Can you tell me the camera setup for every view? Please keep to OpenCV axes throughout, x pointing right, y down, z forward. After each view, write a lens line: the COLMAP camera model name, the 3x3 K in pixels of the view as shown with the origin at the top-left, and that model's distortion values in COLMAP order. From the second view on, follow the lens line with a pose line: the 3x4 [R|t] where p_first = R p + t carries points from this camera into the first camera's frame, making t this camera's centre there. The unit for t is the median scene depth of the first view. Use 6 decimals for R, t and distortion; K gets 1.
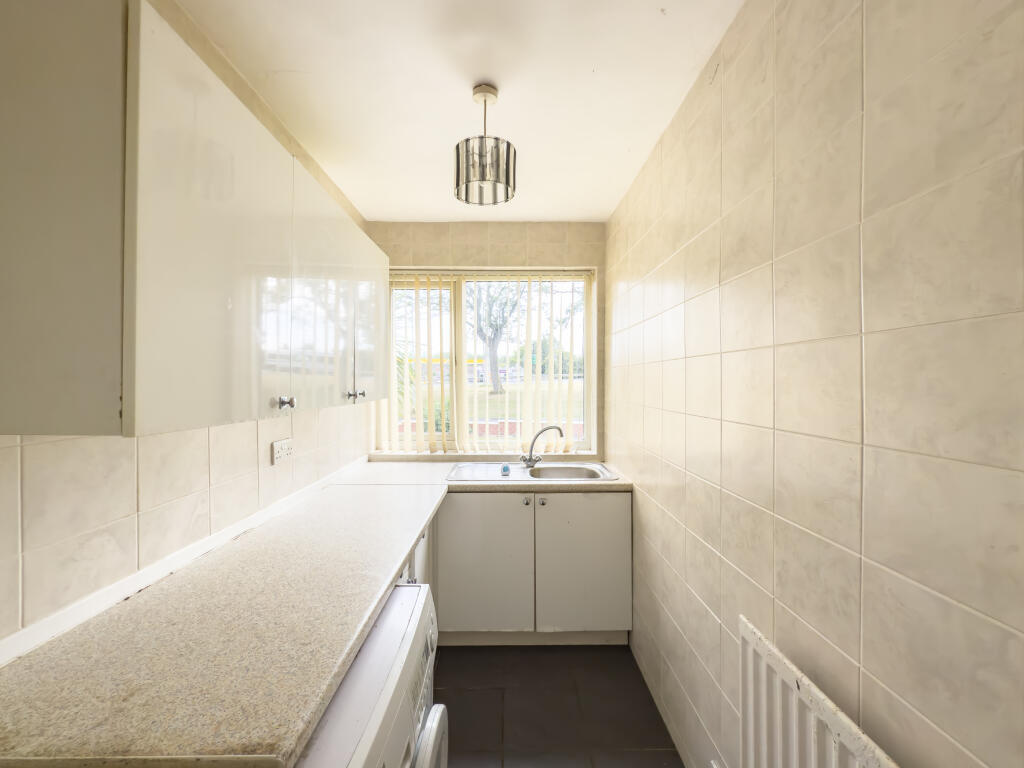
lens RADIAL K [[416.5, 0, 512.3], [0, 416.5, 383.6], [0, 0, 1]] dist [0.000202, -0.000405]
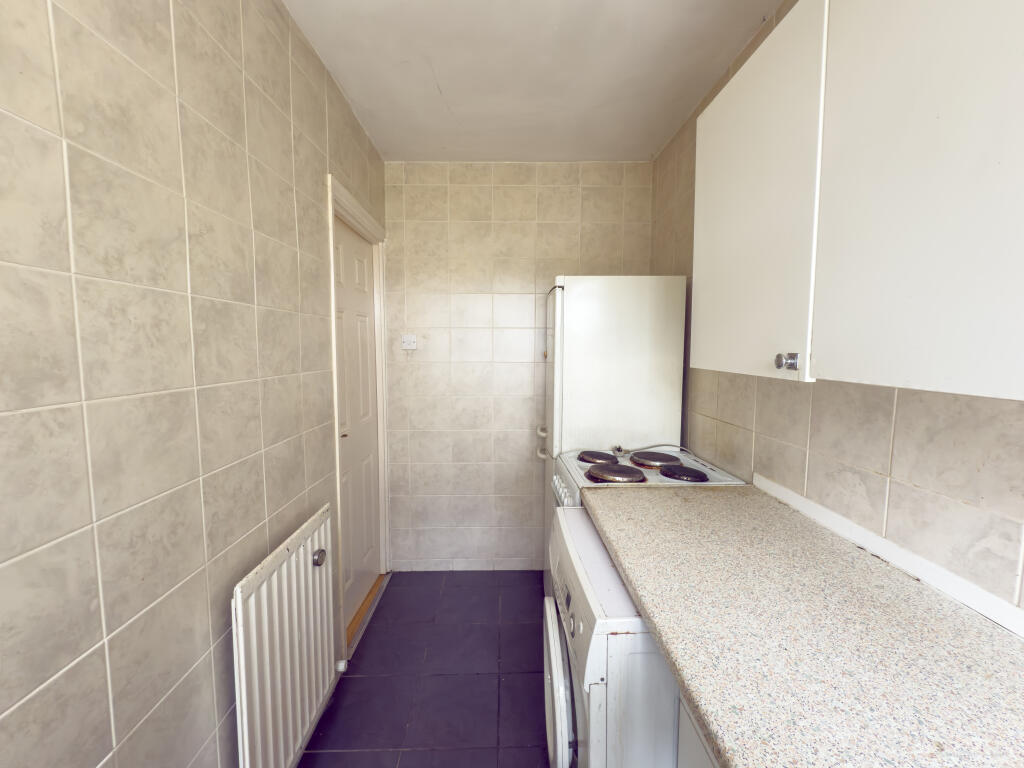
lens RADIAL K [[416.5, 0, 512.0], [0, 416.5, 382.4], [0, 0, 1]] dist [0.000202, -0.000405]
pose [[-0.999898, 0.000820, -0.014270, -0.056431], [-0.000399, 0.996363, 0.085213, 0.025212], [0.014288, 0.085210, -0.996261, 2.106499]]
